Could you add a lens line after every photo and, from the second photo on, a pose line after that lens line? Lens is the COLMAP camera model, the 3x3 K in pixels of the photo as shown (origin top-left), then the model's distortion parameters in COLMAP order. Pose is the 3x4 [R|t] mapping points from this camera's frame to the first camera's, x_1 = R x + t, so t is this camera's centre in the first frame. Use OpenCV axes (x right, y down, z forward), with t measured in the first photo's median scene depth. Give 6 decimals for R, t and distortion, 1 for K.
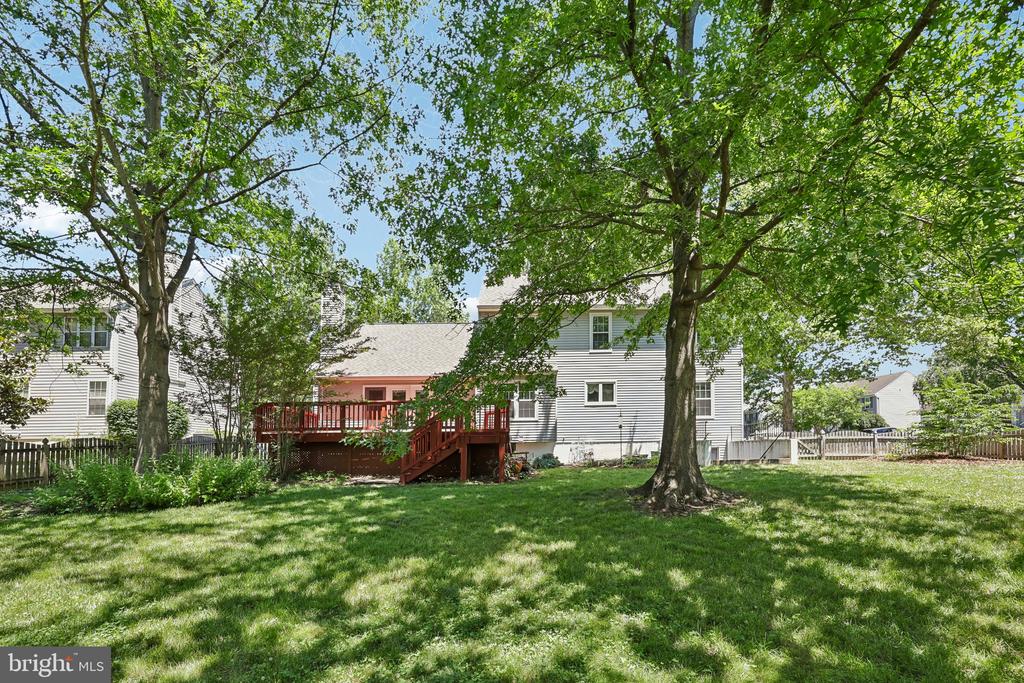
lens RADIAL K [[411.2, 0, 512.0], [0, 411.2, 341.5], [0, 0, 1]] dist [0.001308, 0.000414]
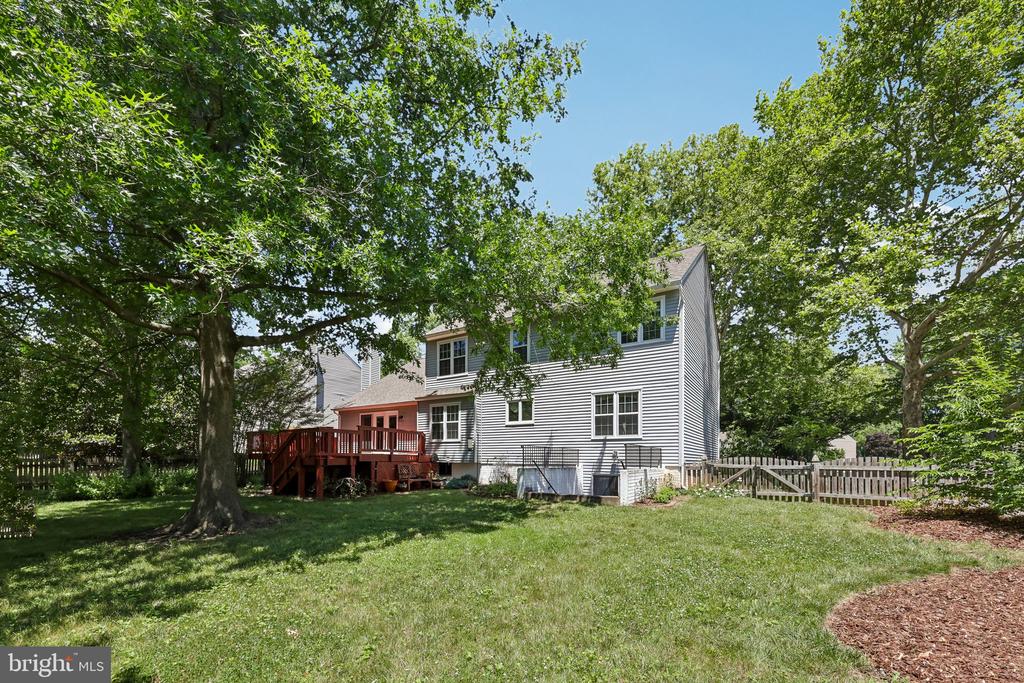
lens RADIAL K [[411.2, 0, 512.0], [0, 411.2, 341.5], [0, 0, 1]] dist [0.001308, 0.000414]
pose [[0.829403, -0.141511, -0.540431, 0.726977], [0.121965, 0.989917, -0.072029, 0.039442], [0.545175, -0.006173, 0.838299, 0.237738]]
